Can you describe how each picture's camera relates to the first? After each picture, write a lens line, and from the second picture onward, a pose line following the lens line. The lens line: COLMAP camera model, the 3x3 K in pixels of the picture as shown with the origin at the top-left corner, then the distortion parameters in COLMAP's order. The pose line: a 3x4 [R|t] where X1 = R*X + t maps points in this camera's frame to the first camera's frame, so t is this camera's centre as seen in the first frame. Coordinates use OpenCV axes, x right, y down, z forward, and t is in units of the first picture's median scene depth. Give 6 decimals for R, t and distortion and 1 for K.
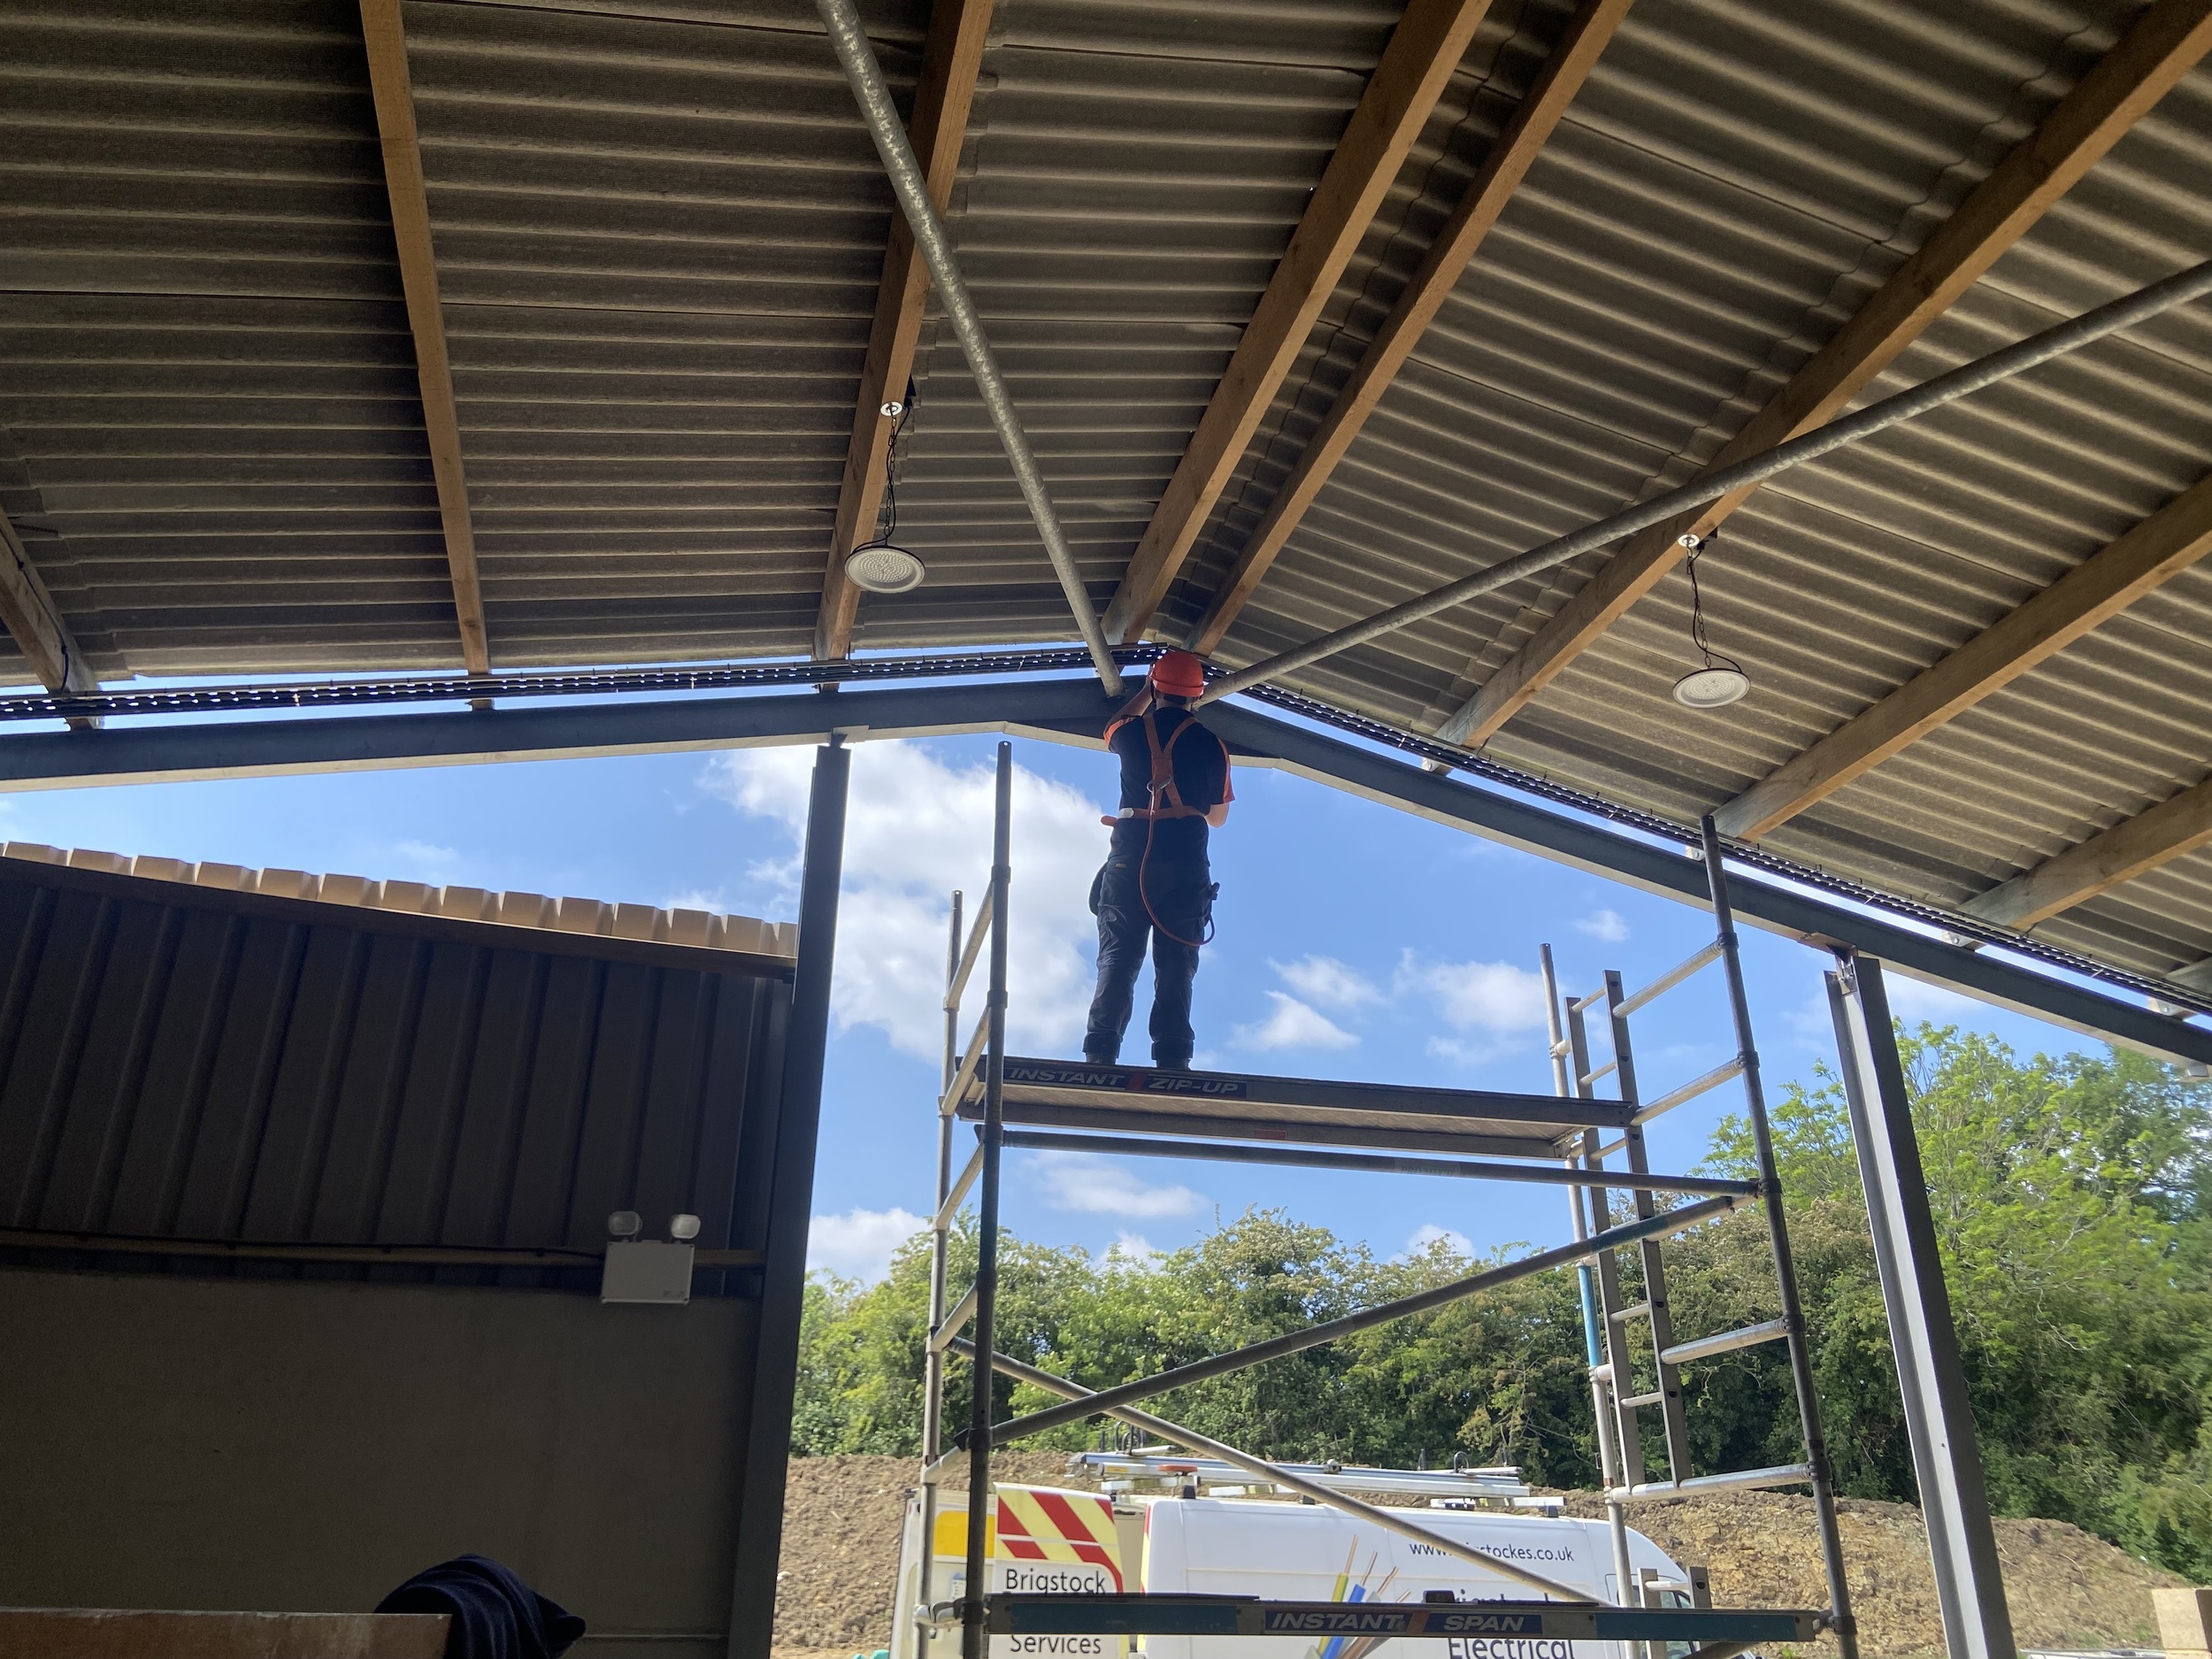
lens RADIAL K [[1639.0, 0, 1106.0], [0, 1639.0, 829.5], [0, 0, 1]] dist [0.082971, -0.099064]
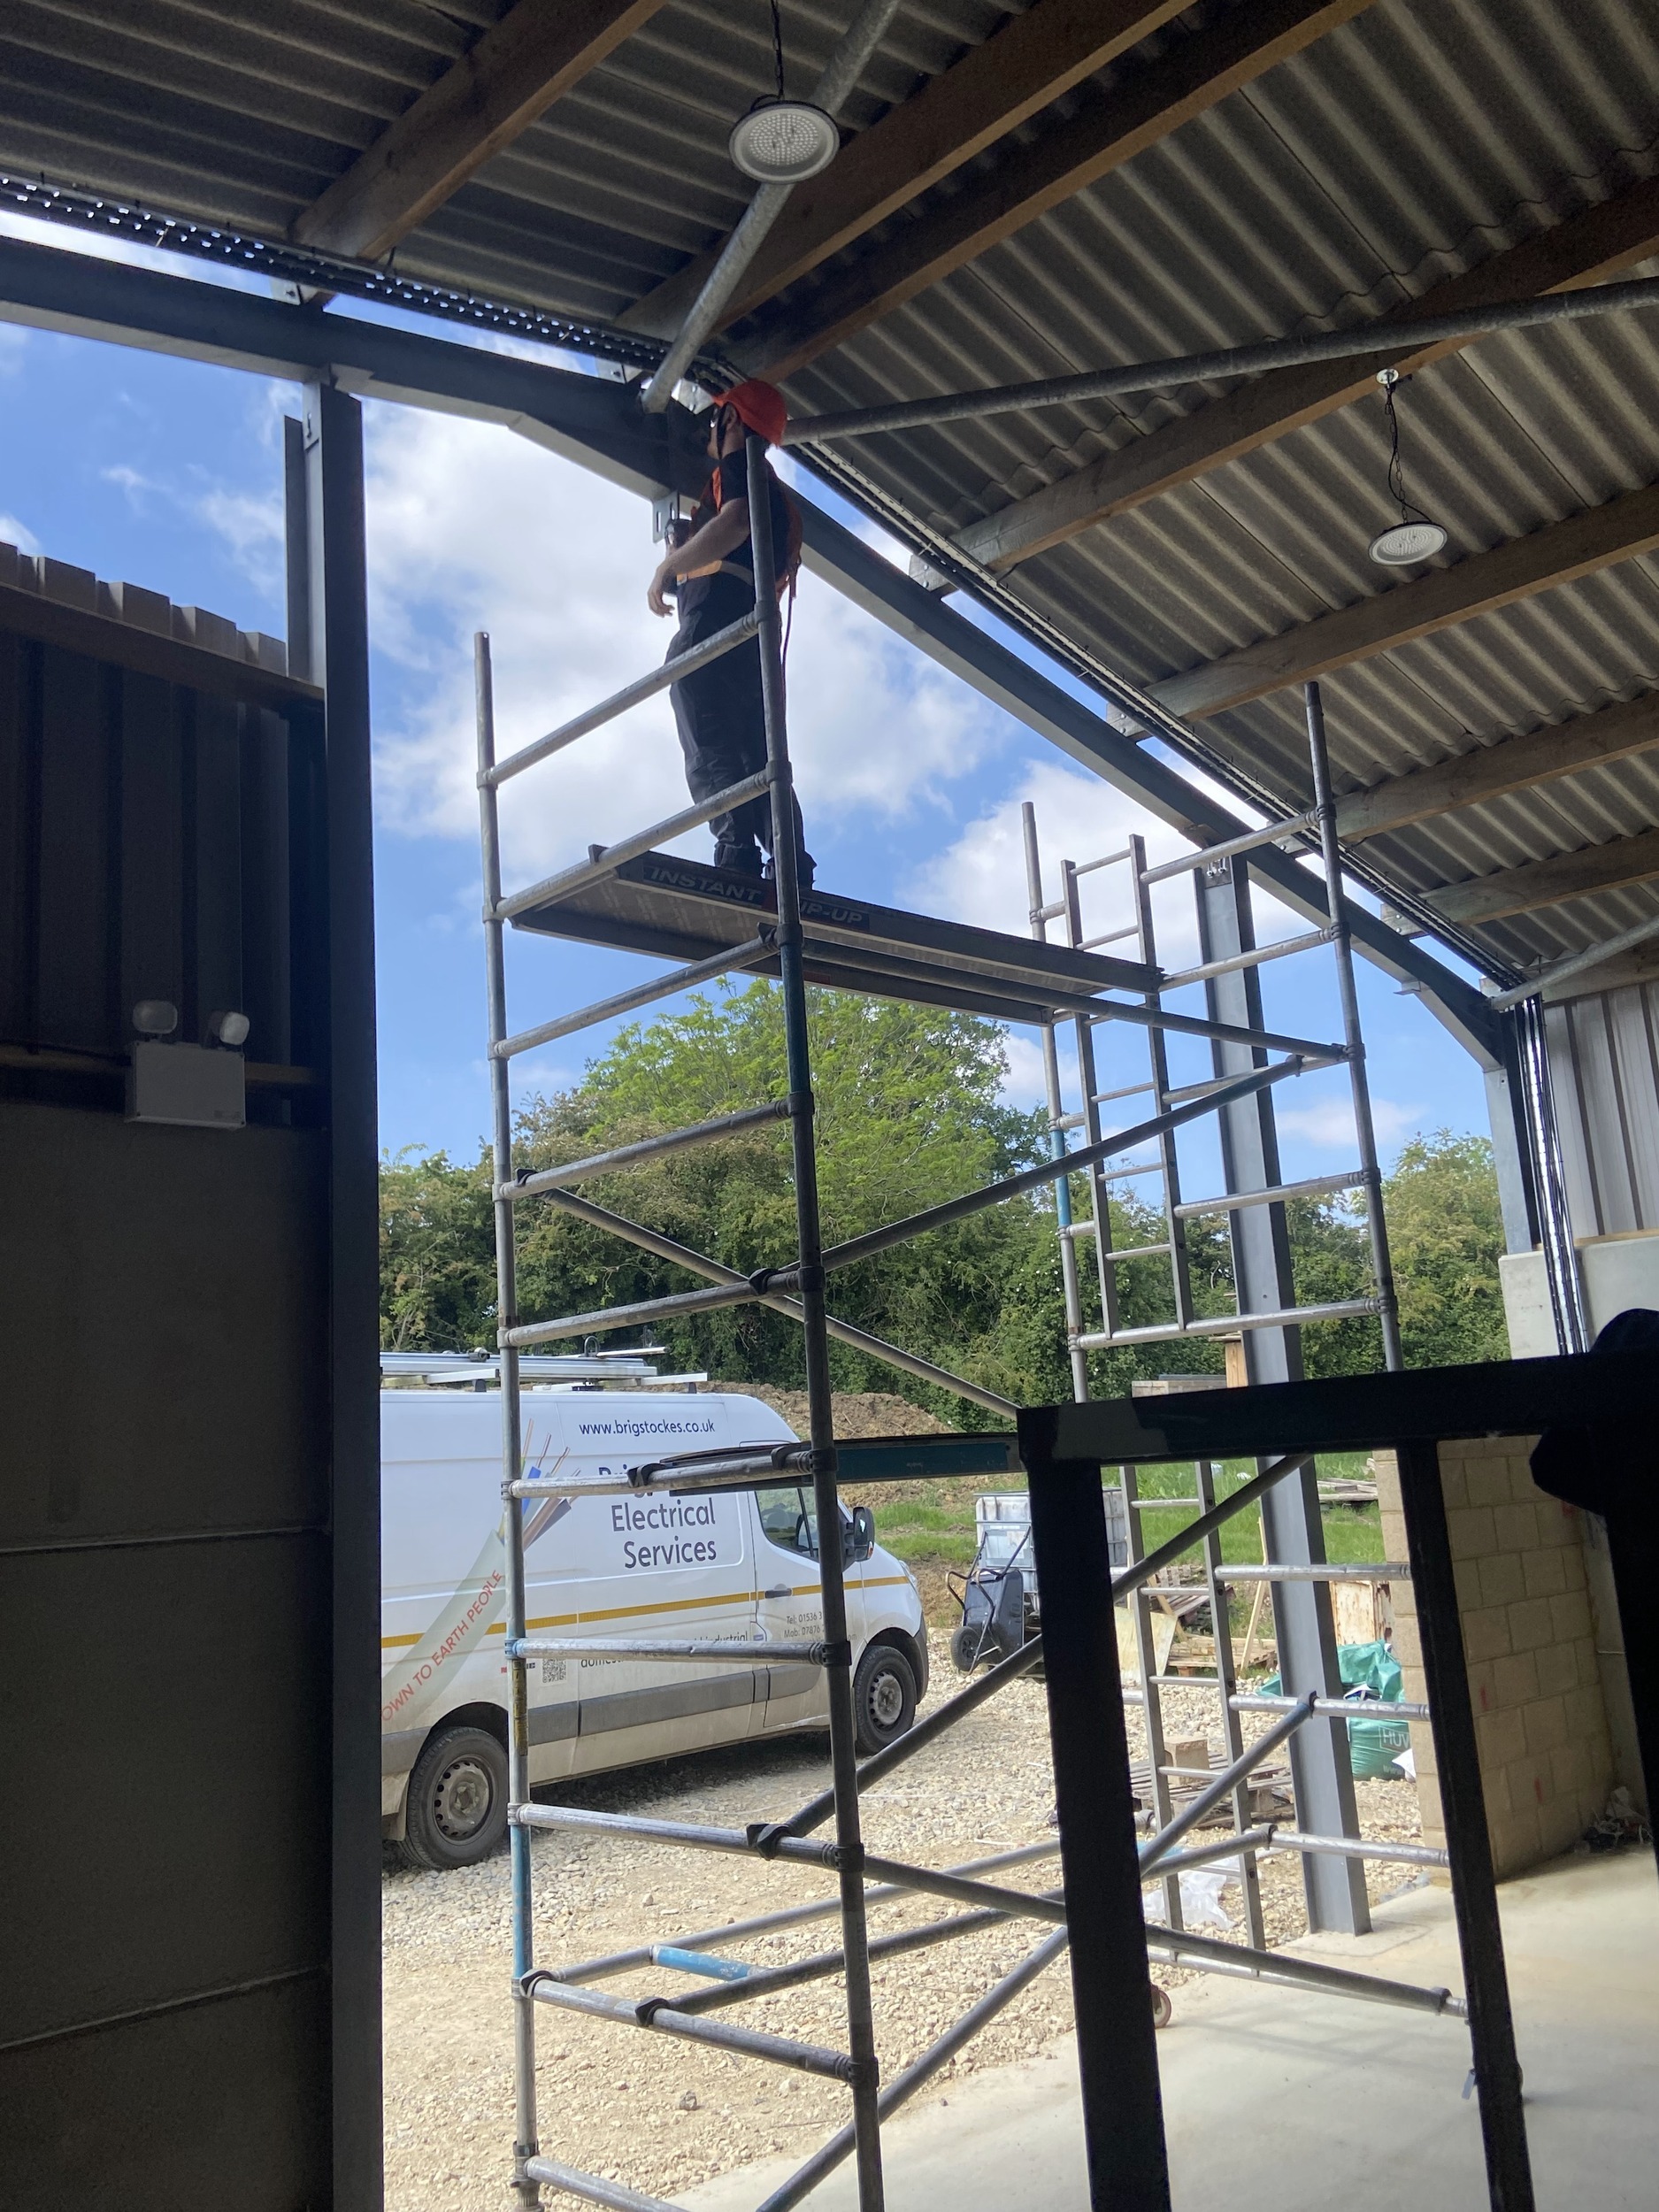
lens RADIAL K [[1800.3, 0, 829.5], [0, 1800.3, 1106.0], [0, 0, 1]] dist [0.006777, 0.001388]
pose [[0.865954, 0.037960, 0.498681, -0.373407], [-0.144635, 0.973516, 0.177052, 0.082141], [-0.478753, -0.225446, 0.848510, 0.160721]]
